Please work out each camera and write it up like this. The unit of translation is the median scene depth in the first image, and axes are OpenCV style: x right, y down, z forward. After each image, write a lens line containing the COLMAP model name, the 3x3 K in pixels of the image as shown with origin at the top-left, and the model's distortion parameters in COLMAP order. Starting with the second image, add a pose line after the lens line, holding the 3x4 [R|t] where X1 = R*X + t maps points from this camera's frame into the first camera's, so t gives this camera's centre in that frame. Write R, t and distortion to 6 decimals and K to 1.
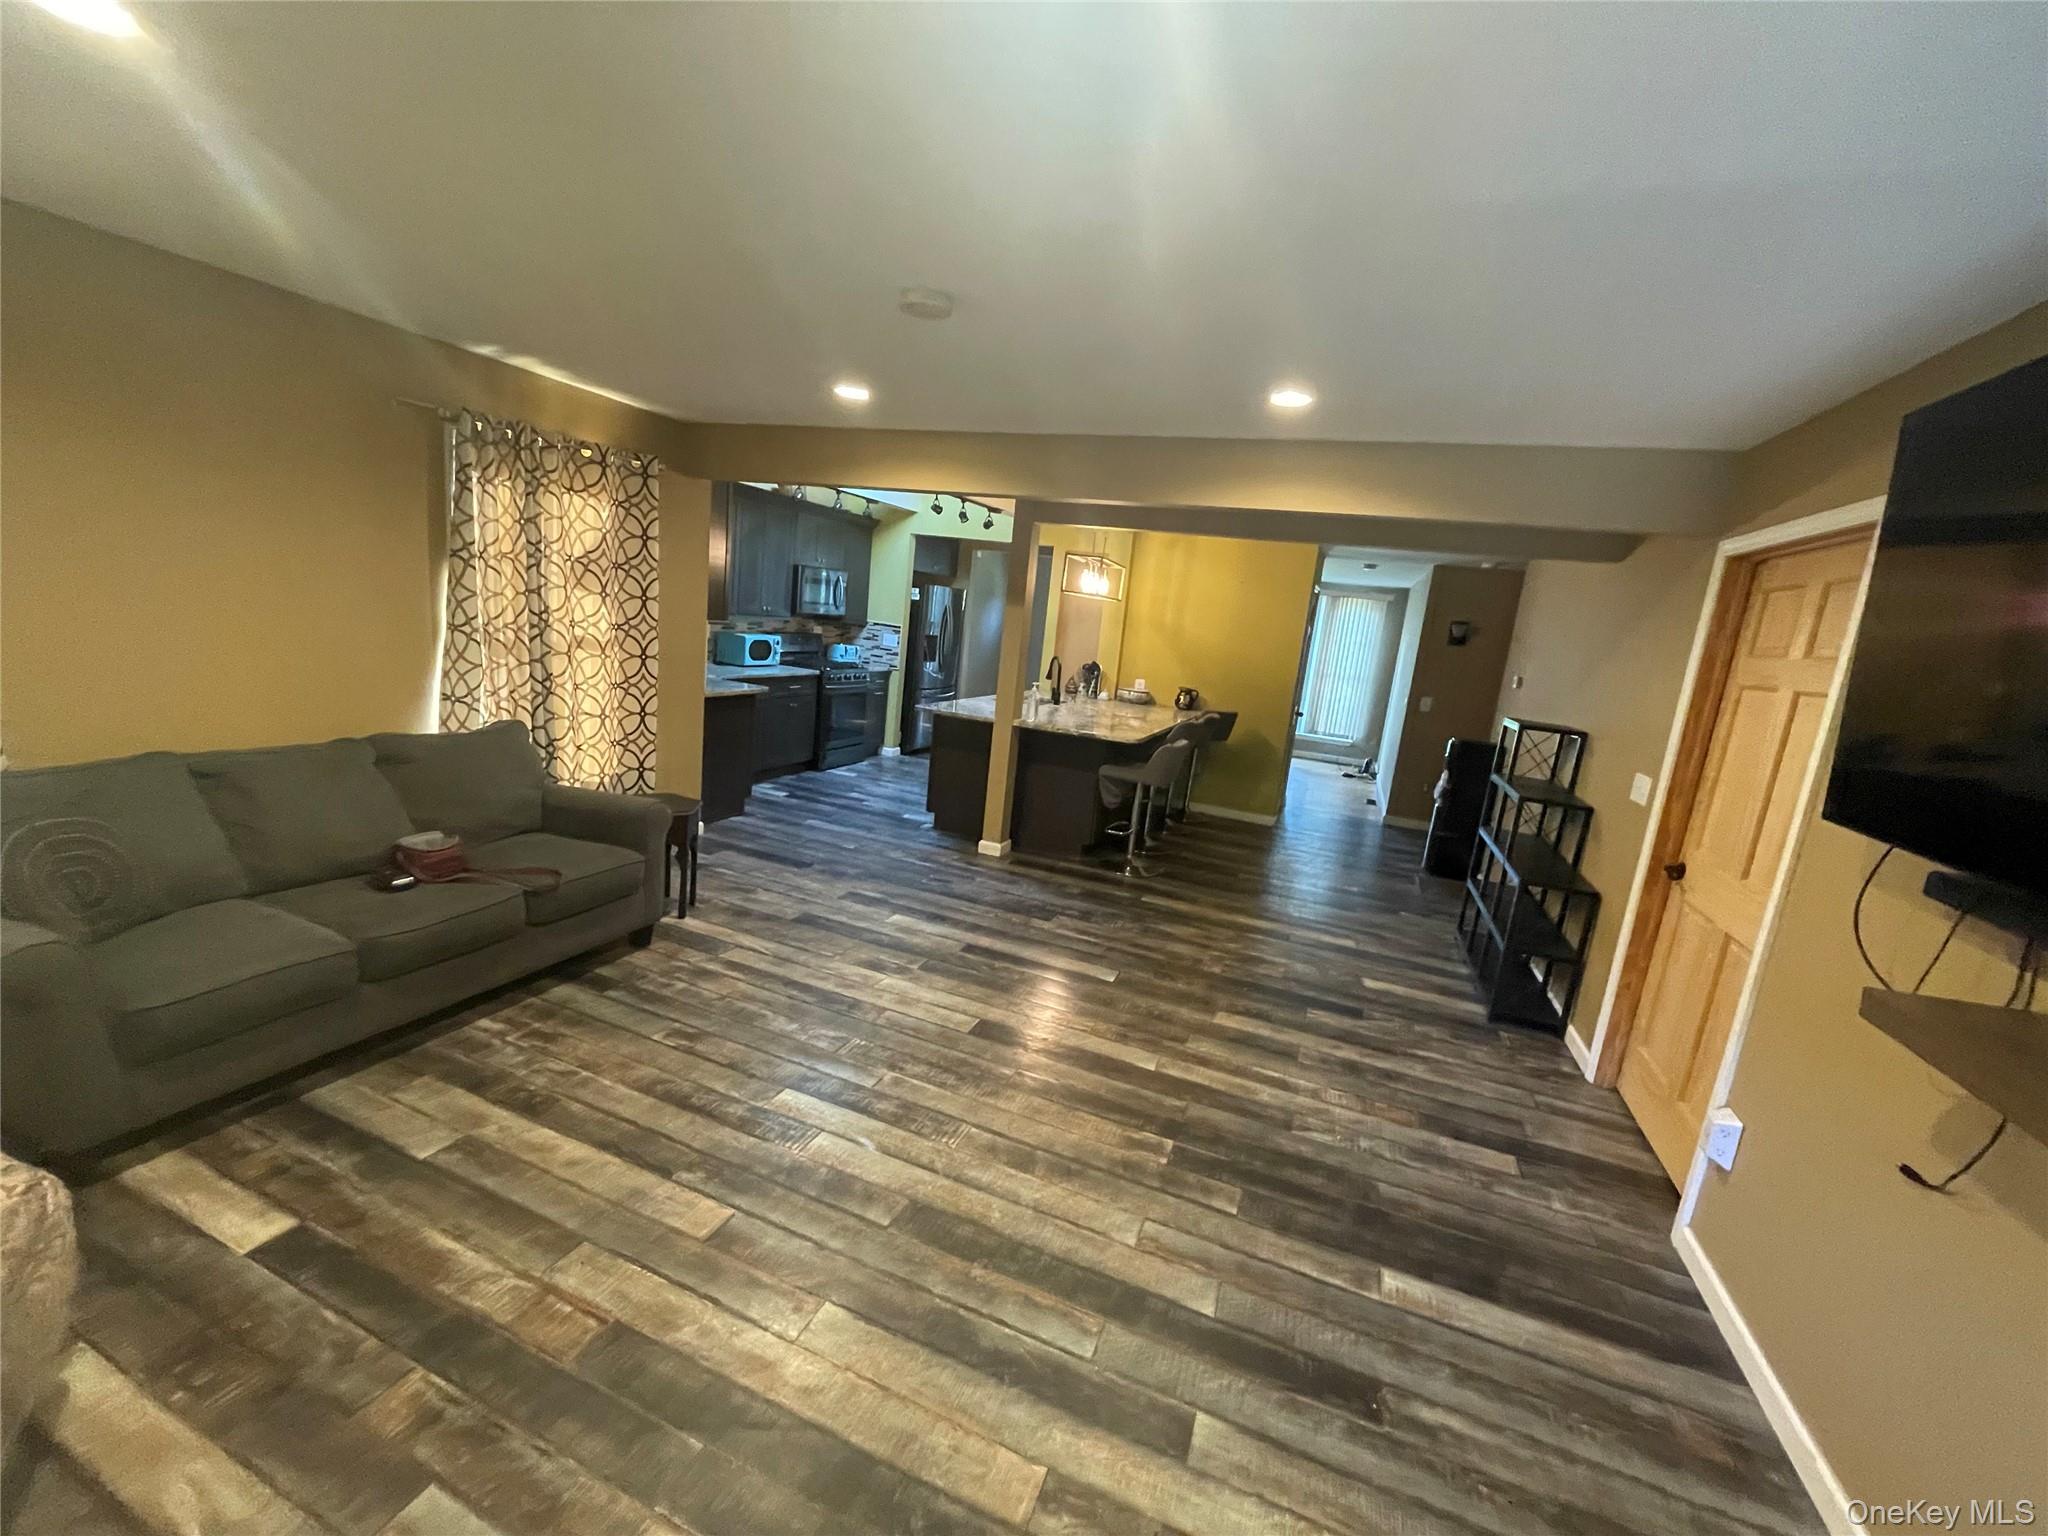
lens RADIAL K [[823.1, 0, 1025.5], [0, 823.1, 773.7], [0, 0, 1]] dist [-0.004026, 0.000334]
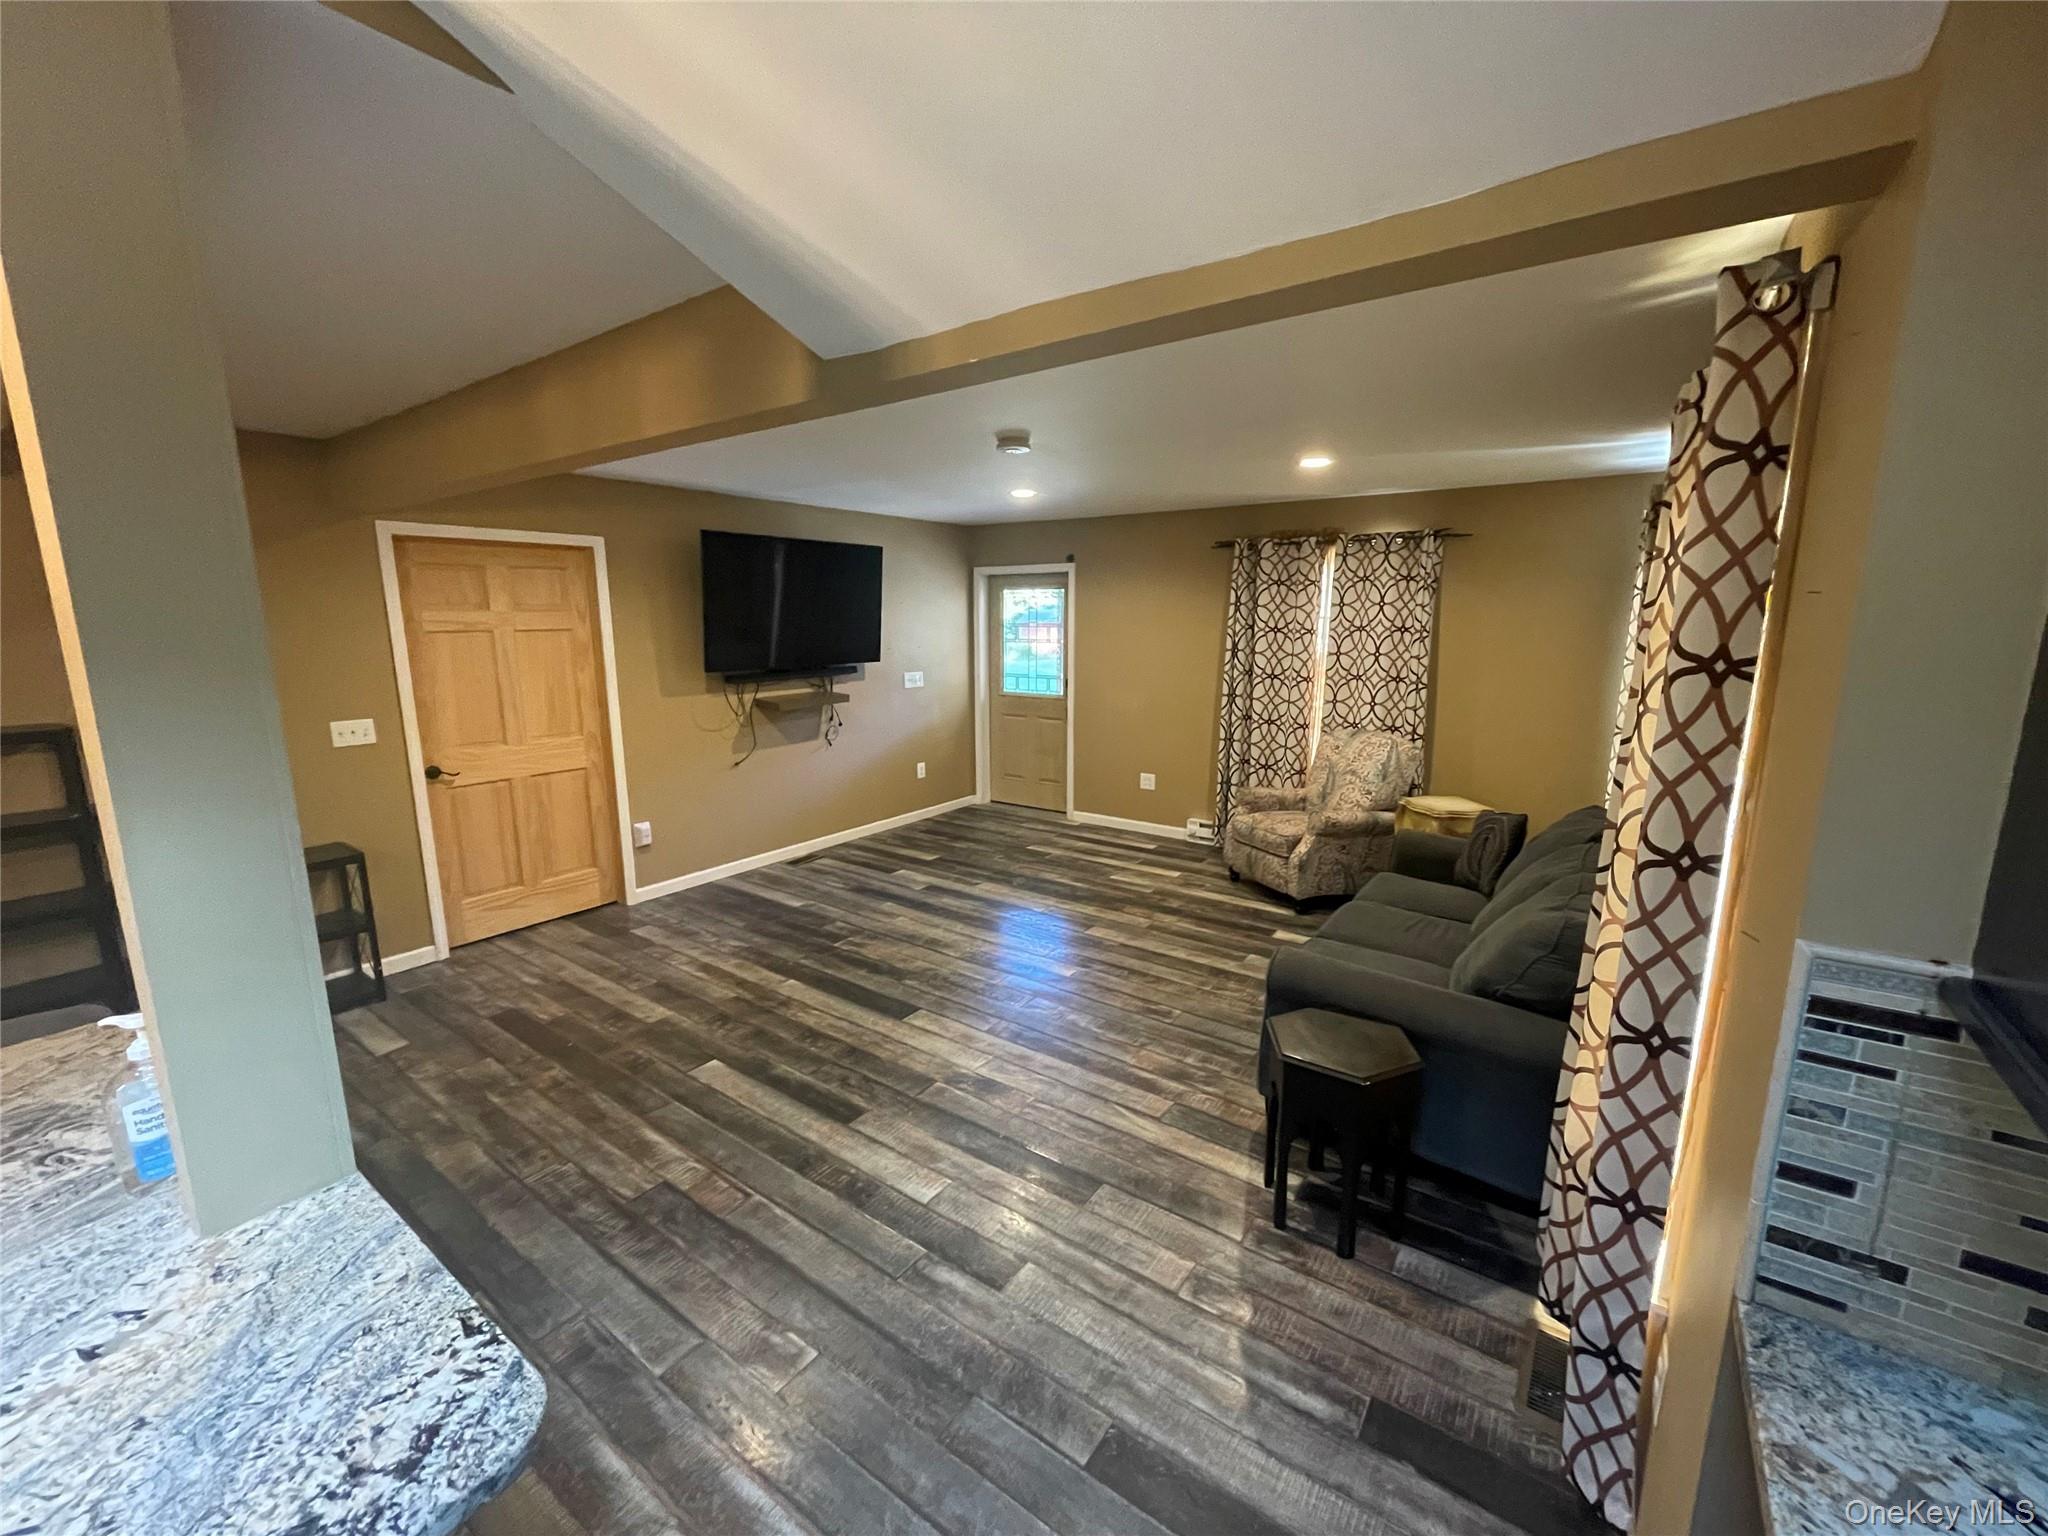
lens RADIAL K [[823.1, 0, 1021.1], [0, 823.1, 766.7], [0, 0, 1]] dist [-0.004026, 0.000334]
pose [[-0.964433, -0.144244, 0.221499, -0.305040], [-0.048620, 0.920486, 0.387739, -0.328791], [-0.259816, 0.363179, -0.894761, 1.393799]]
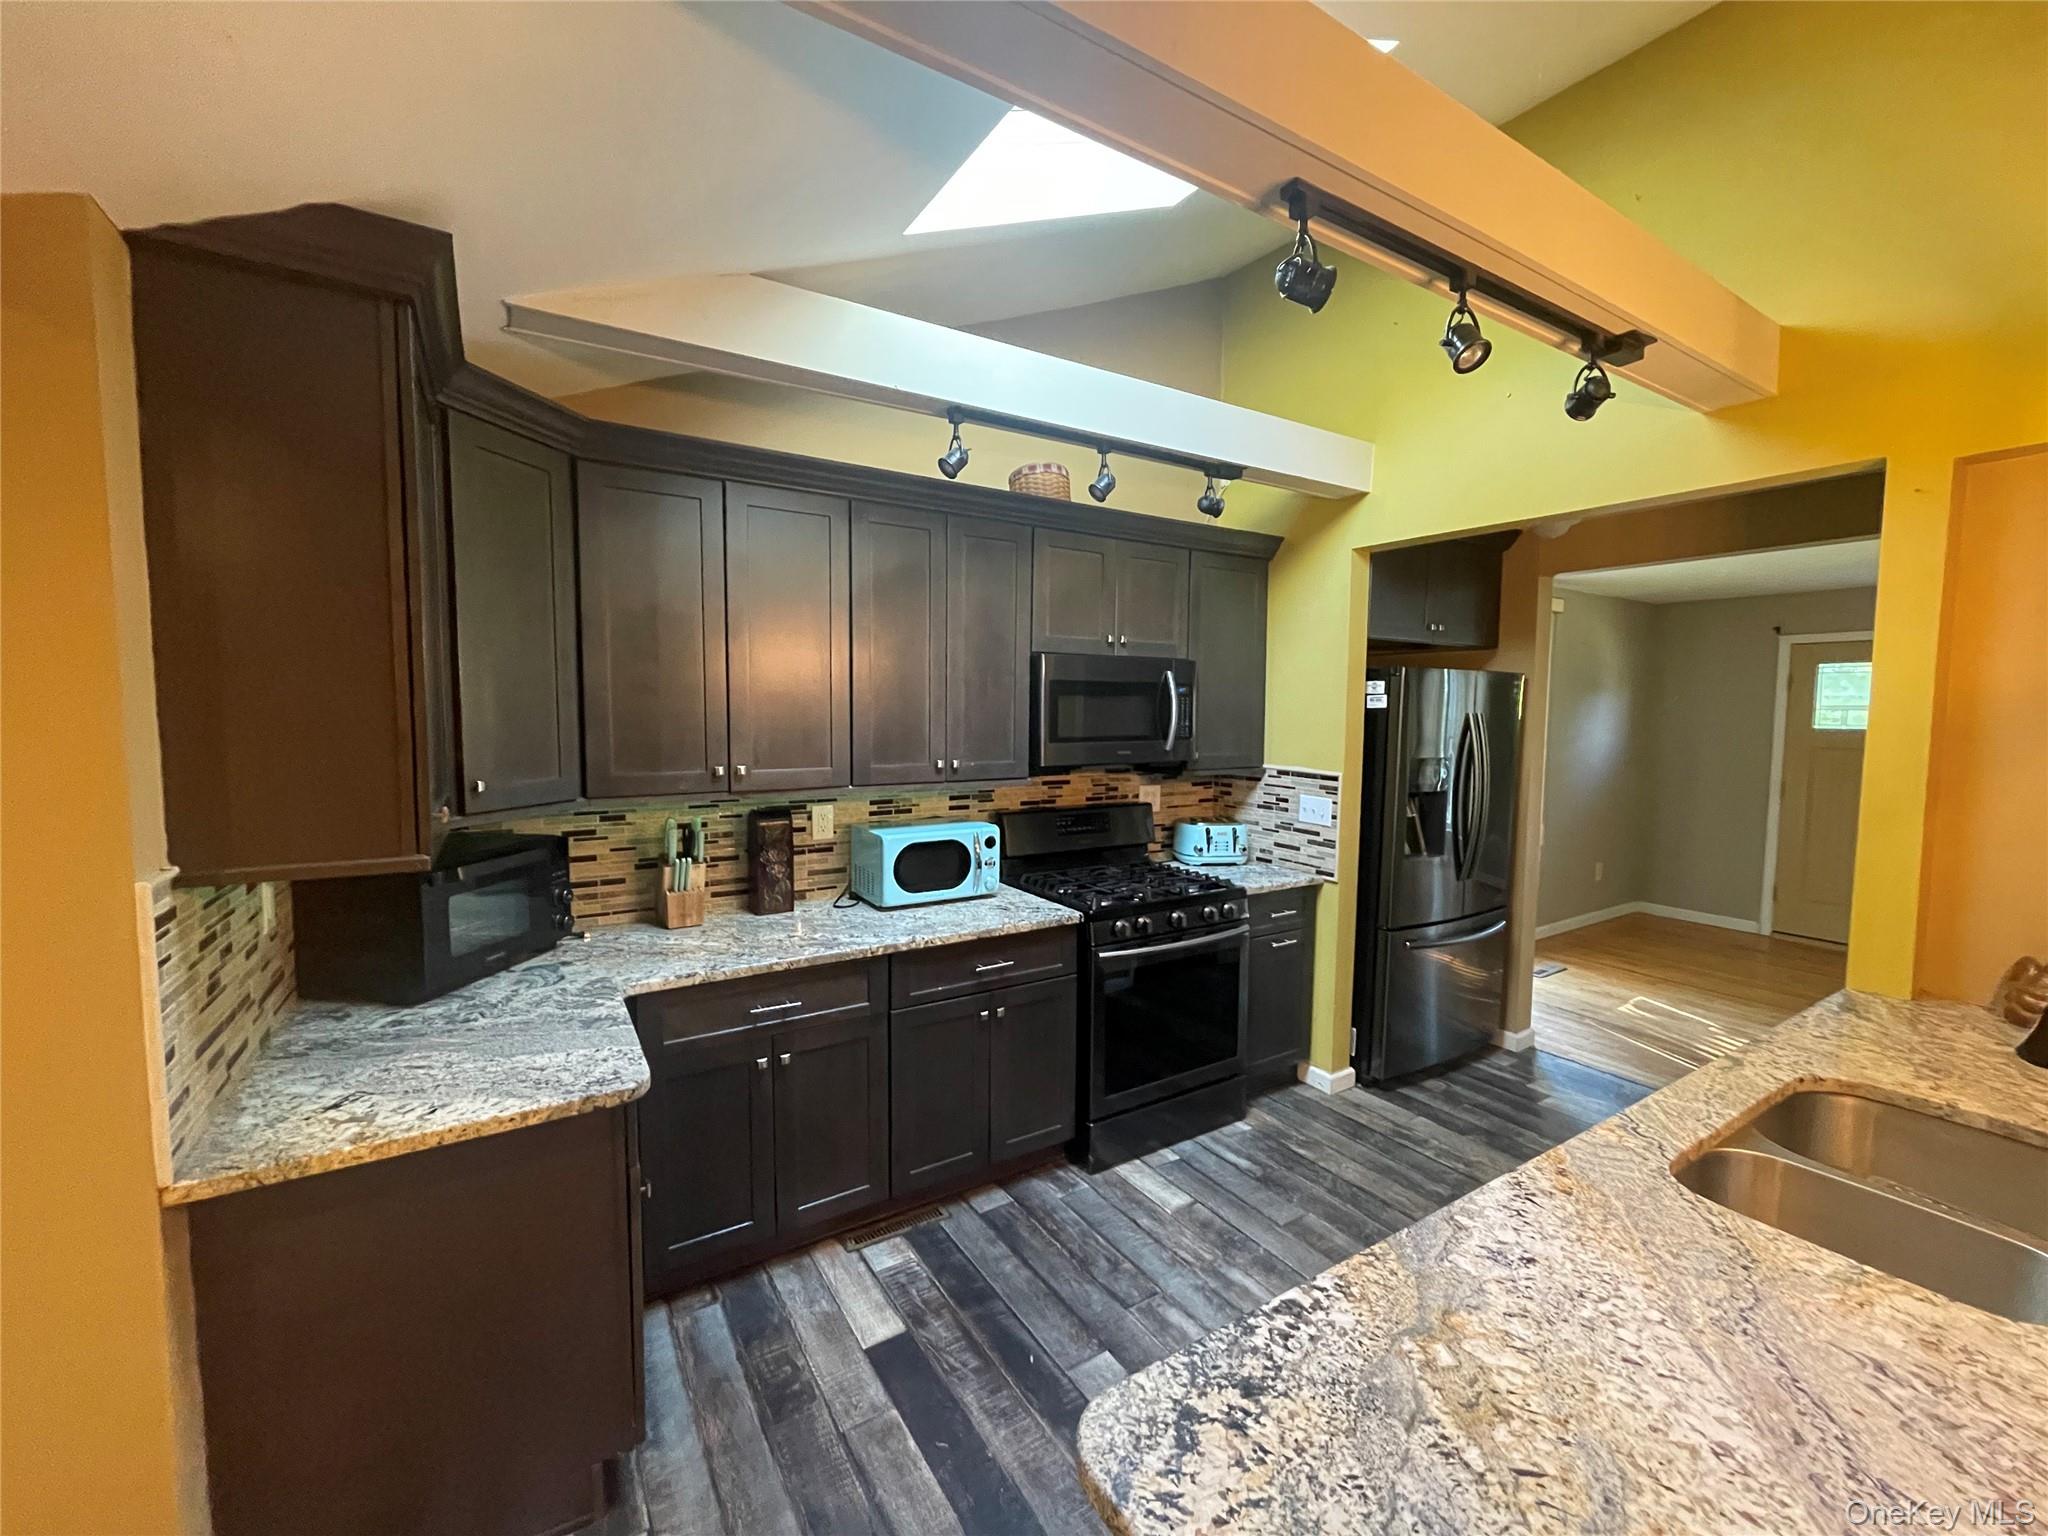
lens RADIAL K [[823.1, 0, 1020.1], [0, 823.1, 766.5], [0, 0, 1]] dist [-0.004026, 0.000334]
pose [[0.799066, -0.054482, -0.598770, -0.066246], [-0.041383, 0.988540, -0.145173, -0.228451], [0.599817, 0.140782, 0.787655, 1.129881]]
